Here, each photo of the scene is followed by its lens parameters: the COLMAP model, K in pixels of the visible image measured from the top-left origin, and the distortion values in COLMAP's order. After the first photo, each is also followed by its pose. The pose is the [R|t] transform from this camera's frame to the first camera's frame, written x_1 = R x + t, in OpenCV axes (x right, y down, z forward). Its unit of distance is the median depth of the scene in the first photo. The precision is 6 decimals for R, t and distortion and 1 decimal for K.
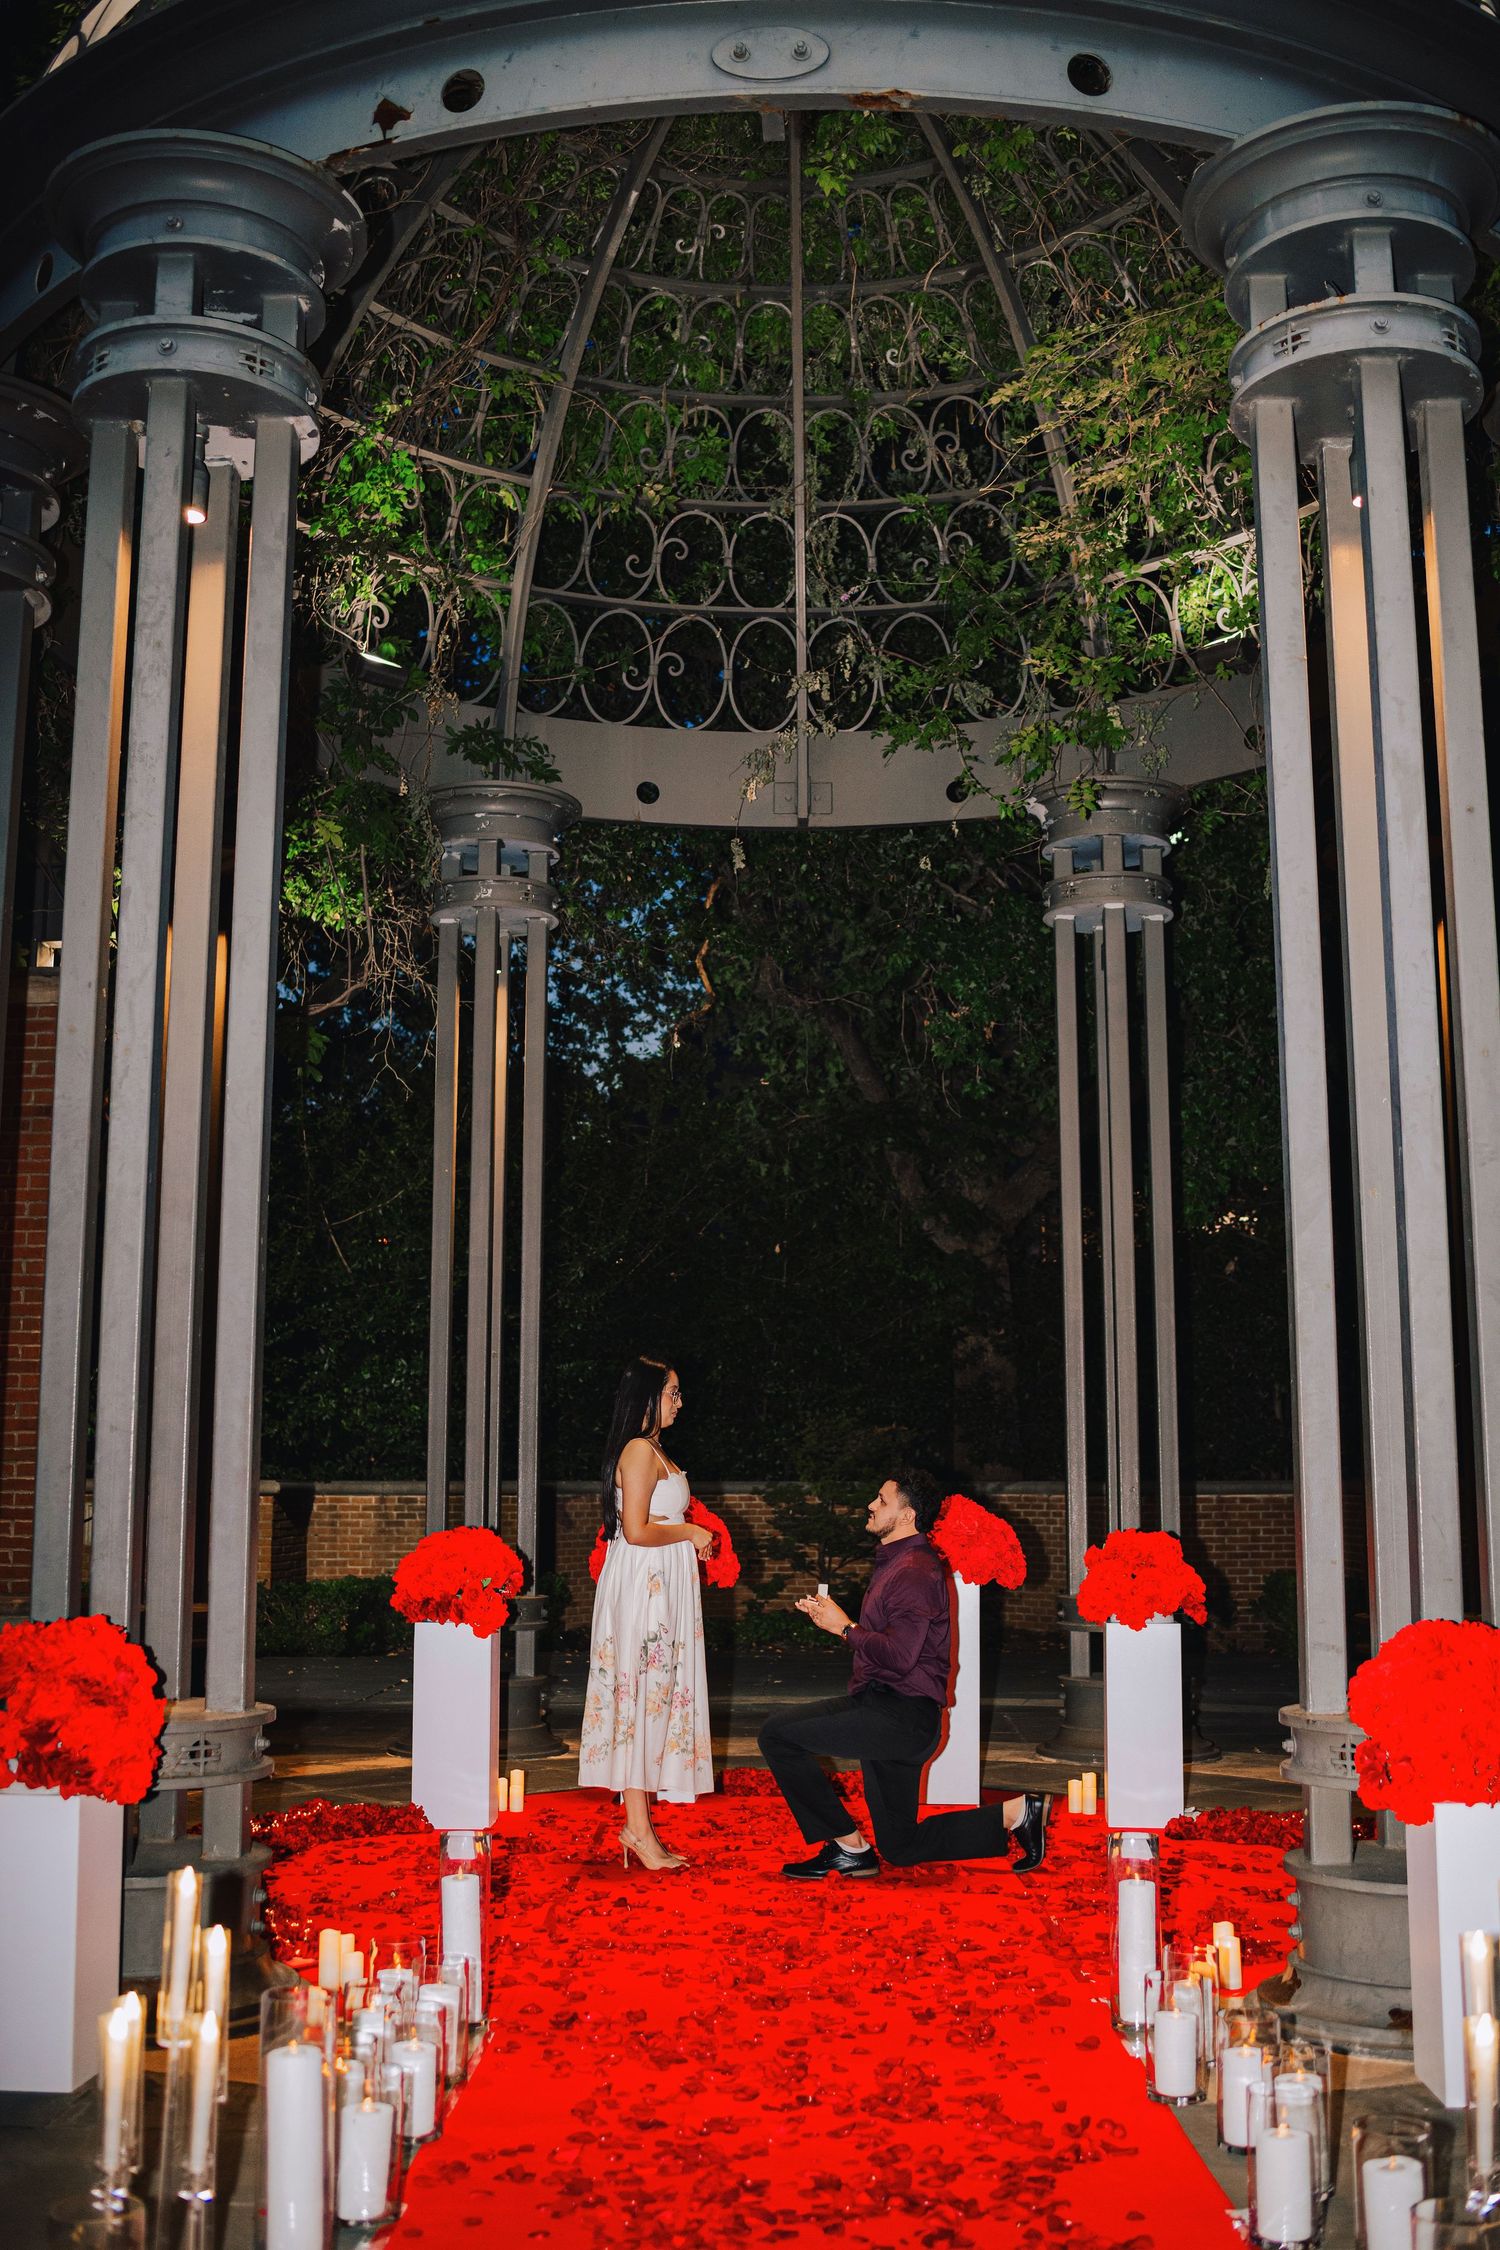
lens RADIAL K [[2255.7, 0, 750.0], [0, 2255.7, 1125.0], [0, 0, 1]] dist [-0.081430, 0.025075]
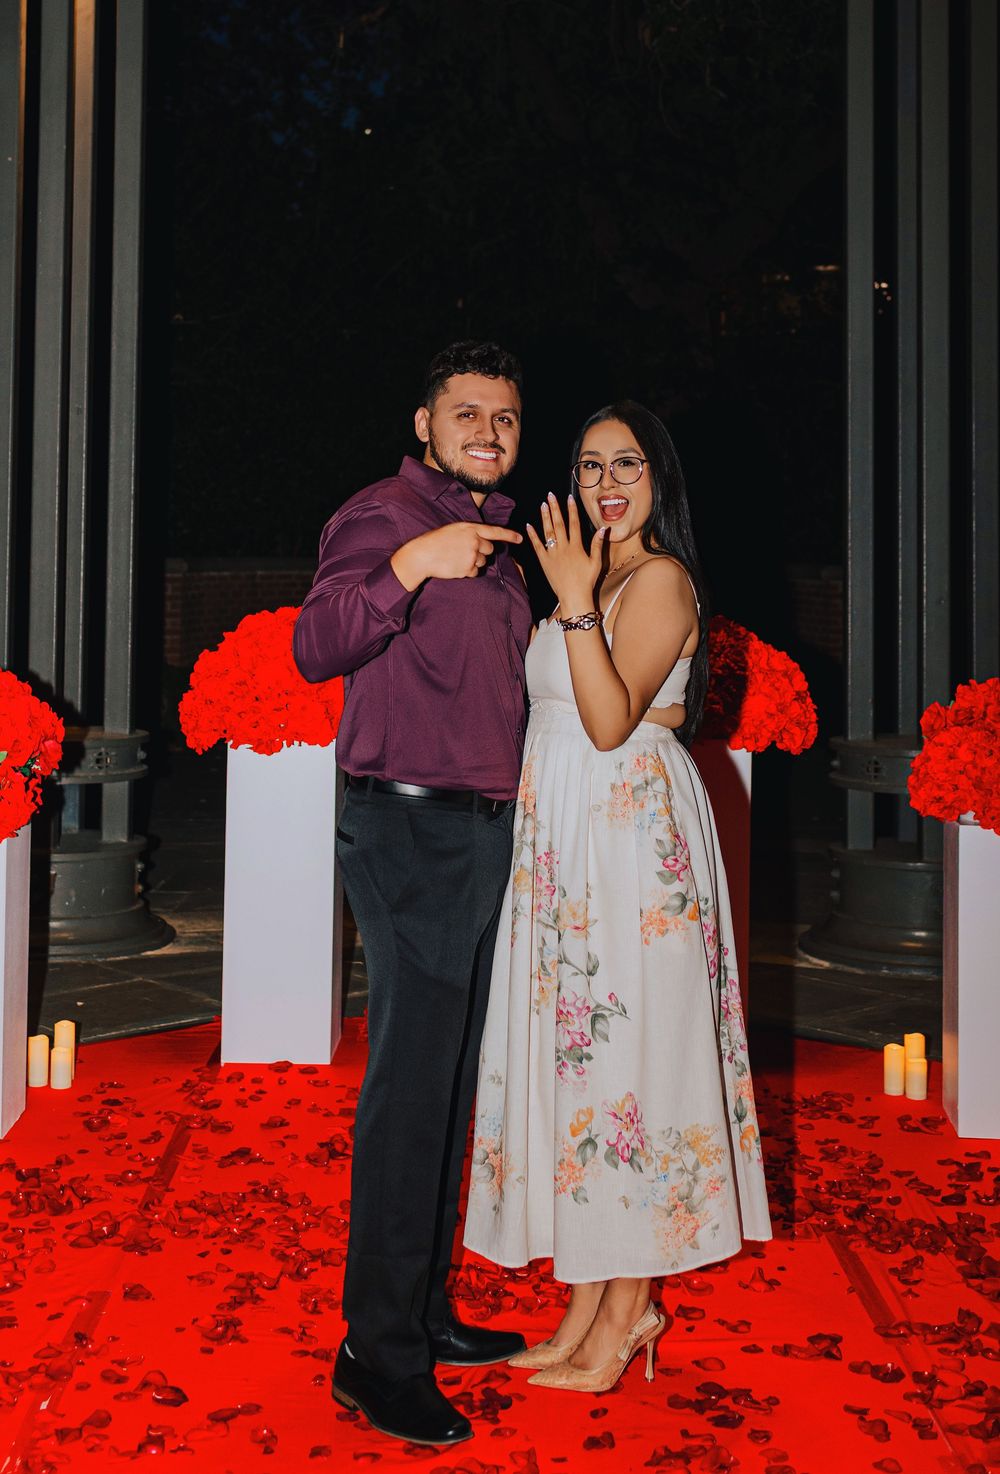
lens RADIAL K [[2076.0, 0, 468.1], [0, 2076.0, 449.8], [0, 0, 1]] dist [0.009547, 0.010484]
pose [[0.999820, 0.009575, 0.016358, 0.004136], [-0.011363, 0.993529, 0.113012, 0.035571], [-0.015170, -0.113178, 0.993459, 0.310994]]
